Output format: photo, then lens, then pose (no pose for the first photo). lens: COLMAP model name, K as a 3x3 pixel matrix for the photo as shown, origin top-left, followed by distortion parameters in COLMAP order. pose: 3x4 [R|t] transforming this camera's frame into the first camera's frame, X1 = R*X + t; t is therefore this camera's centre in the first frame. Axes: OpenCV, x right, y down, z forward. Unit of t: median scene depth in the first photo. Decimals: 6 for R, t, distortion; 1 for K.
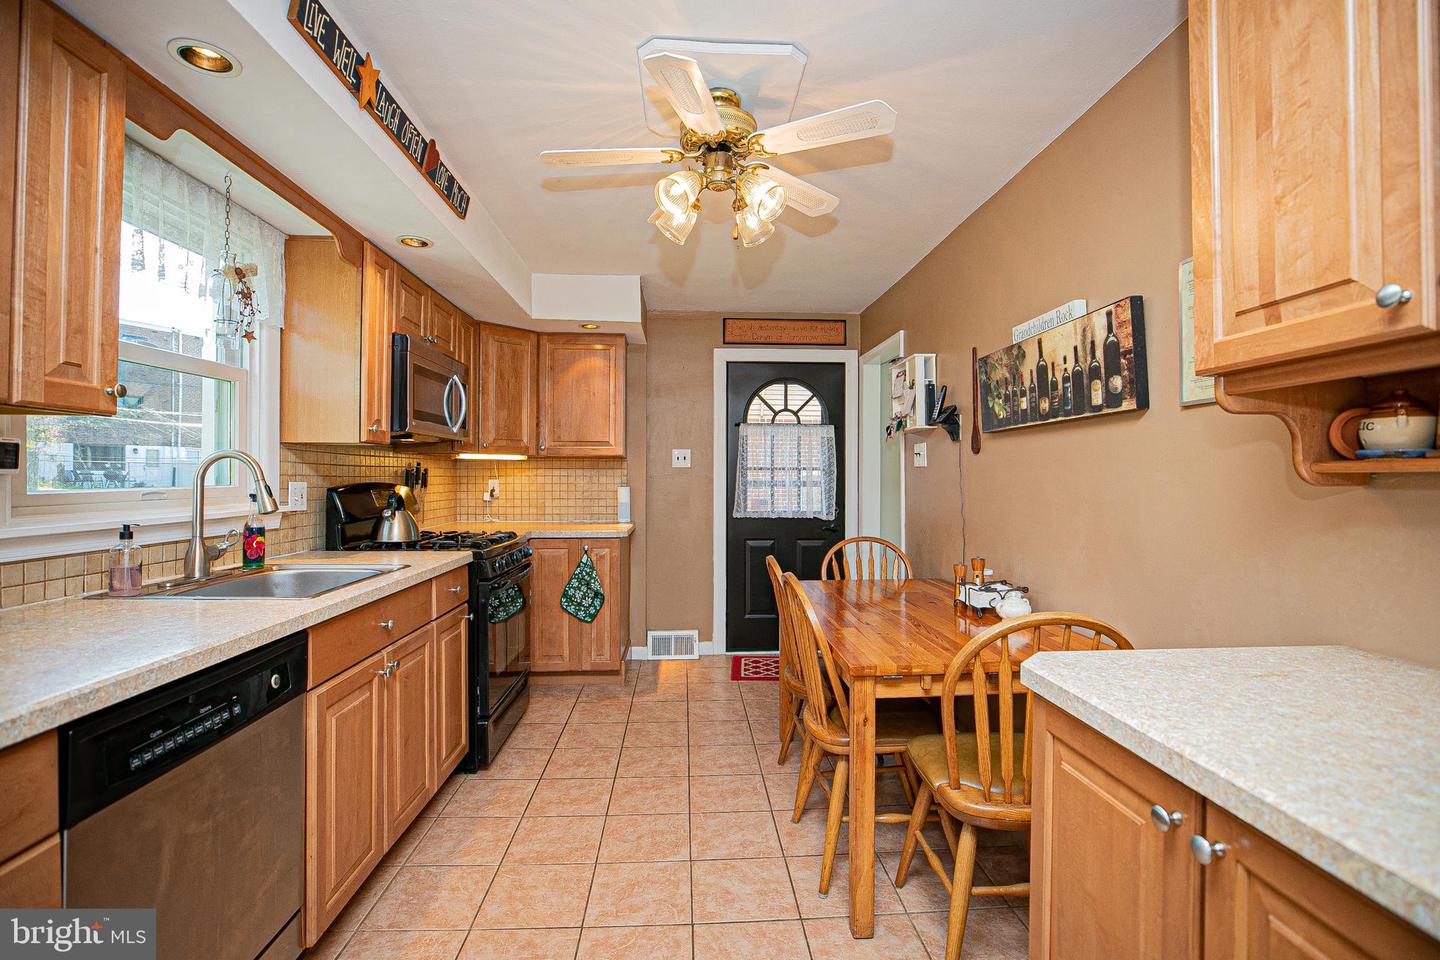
lens RADIAL K [[658.2, 0, 722.4], [0, 658.2, 476.4], [0, 0, 1]] dist [-0.047785, 0.015932]
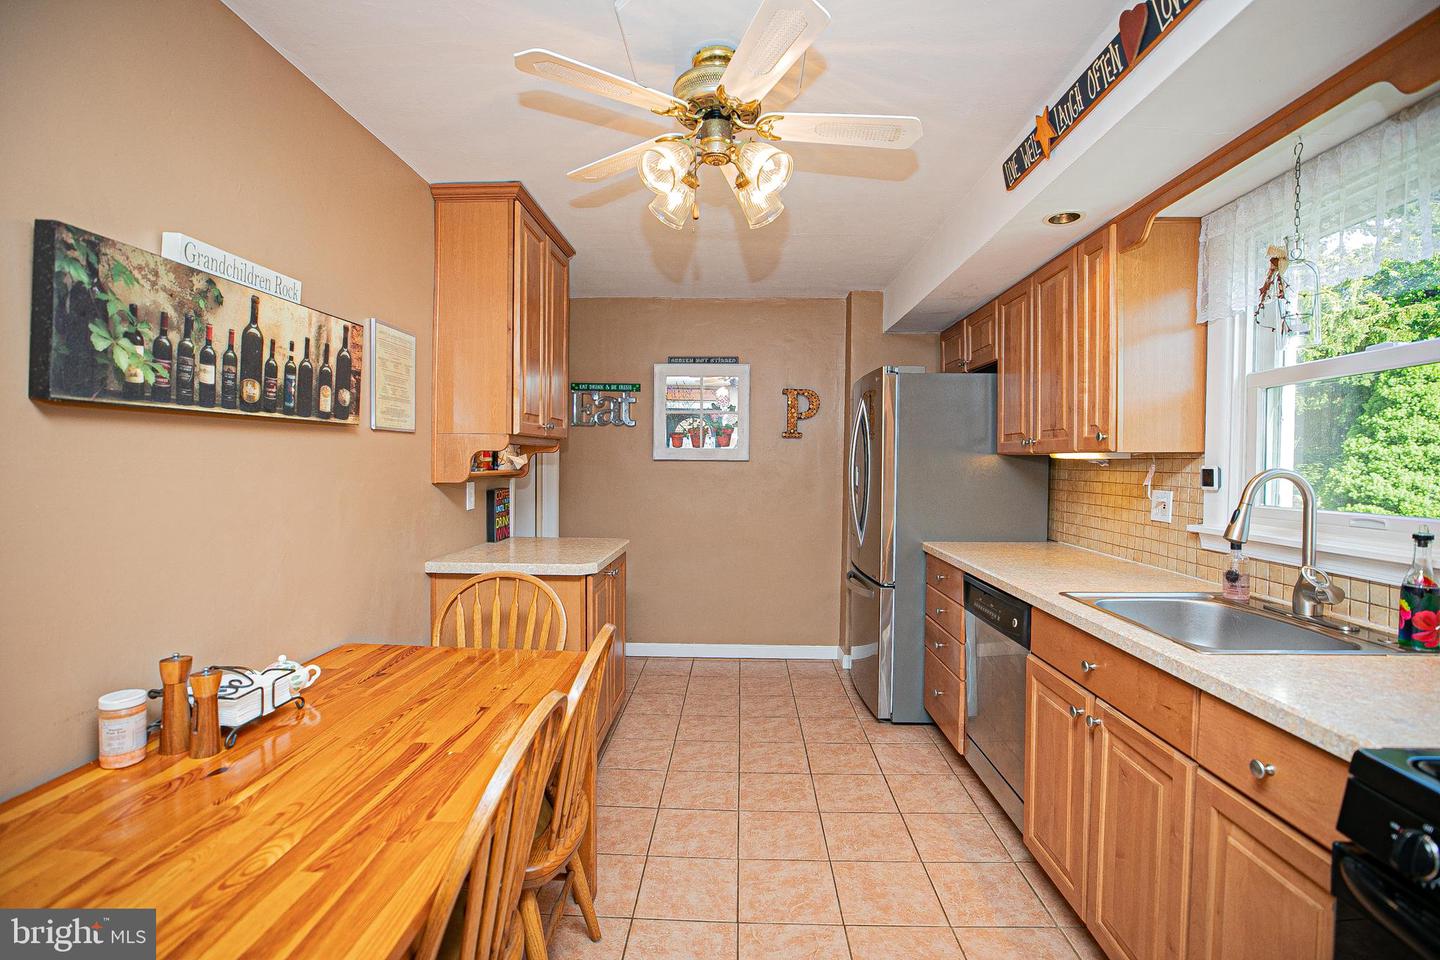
lens RADIAL K [[654.5, 0, 723.5], [0, 654.5, 476.7], [0, 0, 1]] dist [-0.046087, 0.014190]
pose [[-0.996061, -0.013520, 0.087635, -0.079030], [-0.011543, 0.999668, 0.023021, -0.033353], [-0.087917, 0.021919, -0.995887, 1.516583]]
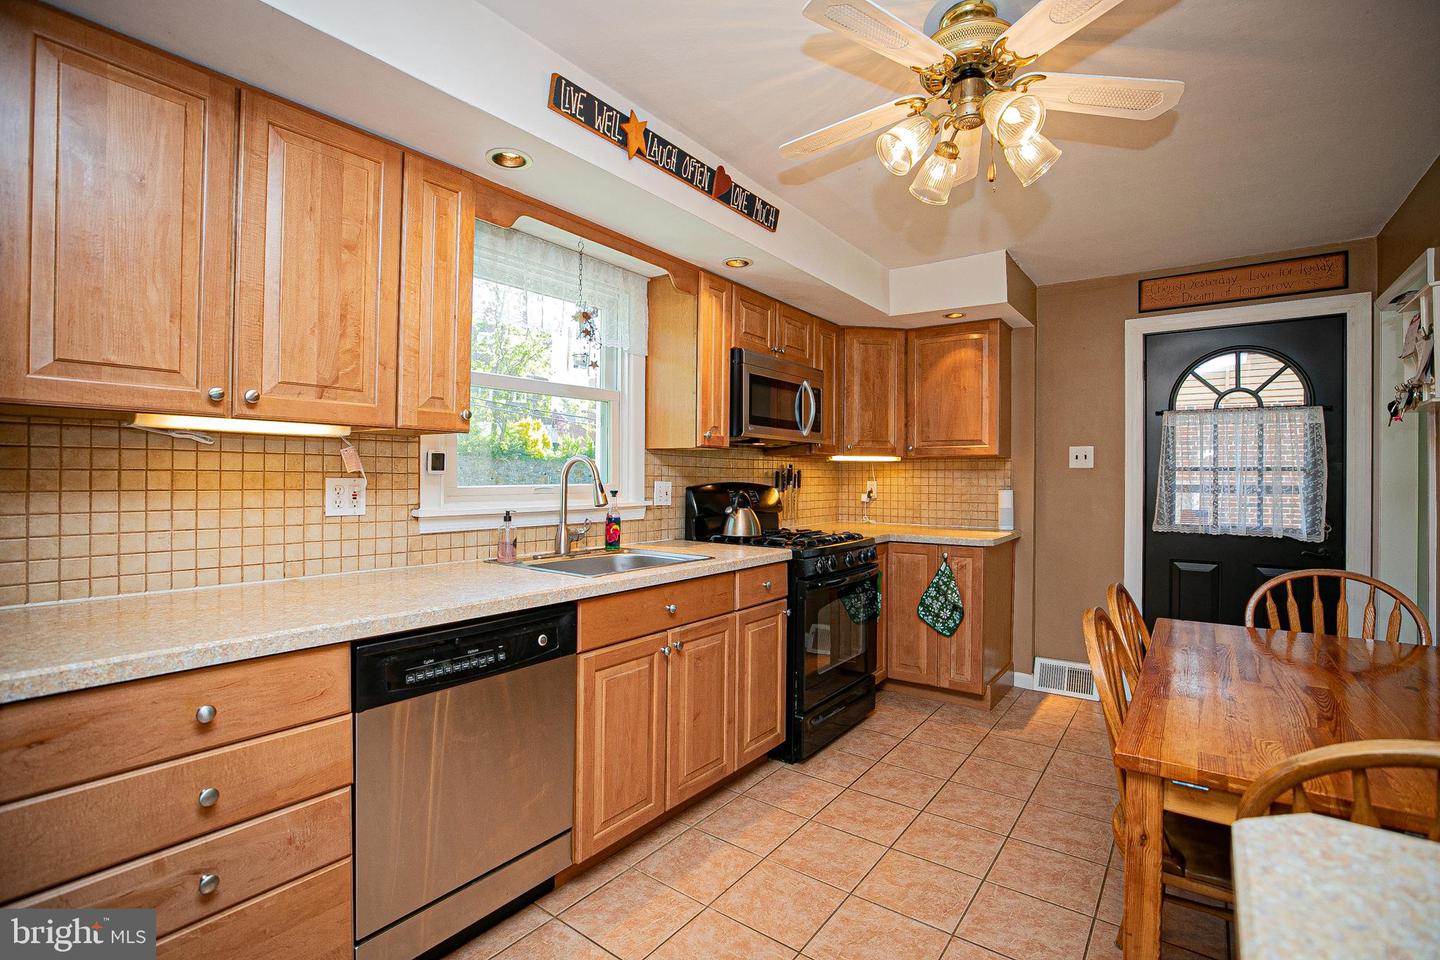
lens RADIAL K [[654.5, 0, 723.5], [0, 654.5, 476.7], [0, 0, 1]] dist [-0.046087, 0.014190]
pose [[0.765230, 0.002976, -0.643750, 0.225593], [-0.004700, 0.999988, -0.000964, 0.000651], [0.643740, 0.003763, 0.765235, 0.152193]]
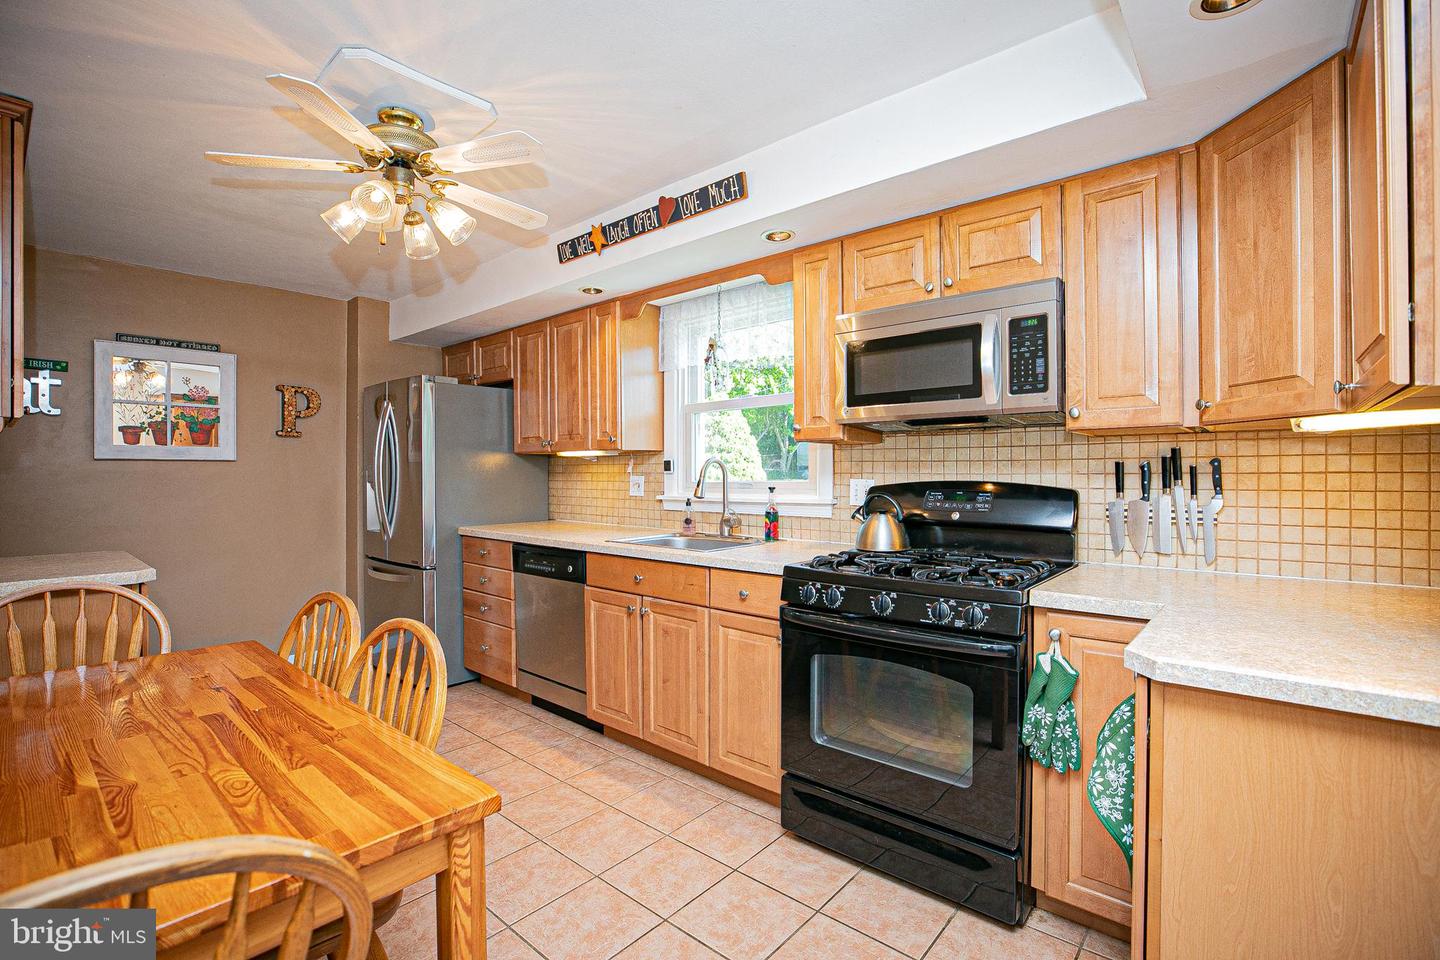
lens RADIAL K [[654.5, 0, 723.5], [0, 654.5, 476.7], [0, 0, 1]] dist [-0.046087, 0.014190]
pose [[-0.697813, 0.003447, -0.716271, 0.303859], [0.001861, 0.999994, 0.002998, 0.001011], [0.716277, 0.000759, -0.697815, 1.703530]]
